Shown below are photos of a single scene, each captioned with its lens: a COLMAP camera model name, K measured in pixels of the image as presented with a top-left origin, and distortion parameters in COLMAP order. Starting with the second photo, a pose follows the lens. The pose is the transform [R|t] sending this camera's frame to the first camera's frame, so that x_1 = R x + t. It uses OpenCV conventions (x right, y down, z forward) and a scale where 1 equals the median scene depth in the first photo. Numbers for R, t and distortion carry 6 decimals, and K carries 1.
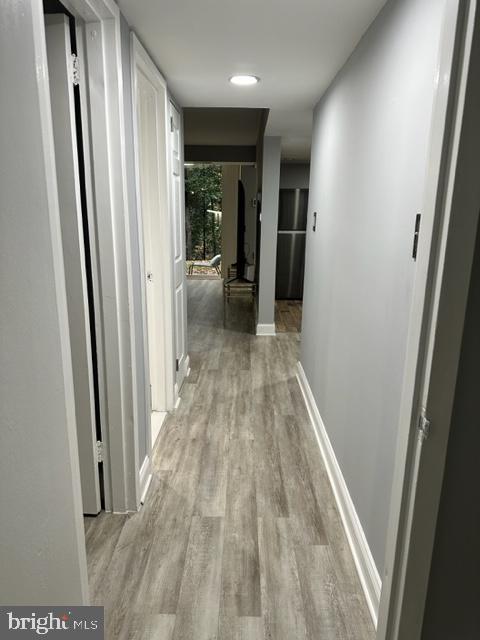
lens RADIAL K [[444.6, 0, 240.0], [0, 444.6, 320.3], [0, 0, 1]] dist [-0.000892, -0.001792]
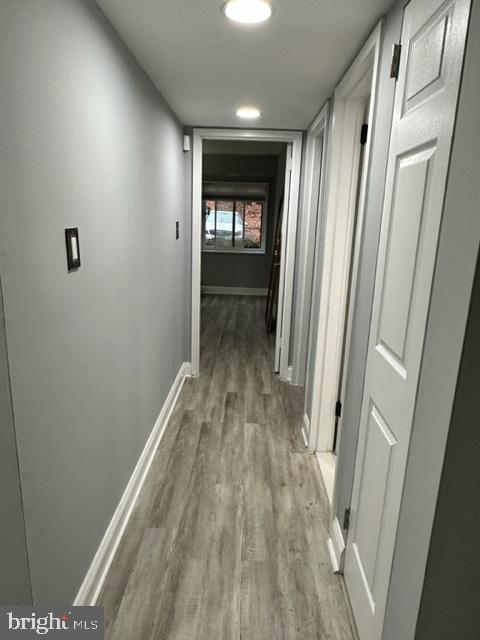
lens RADIAL K [[426.8, 0, 239.8], [0, 426.8, 320.9], [0, 0, 1]] dist [0.000957, 0.000332]
pose [[-0.998791, -0.049149, -0.000806, -0.000066], [-0.044079, 0.888272, 0.457198, -0.446597], [-0.021755, 0.456681, -0.889364, 1.758344]]
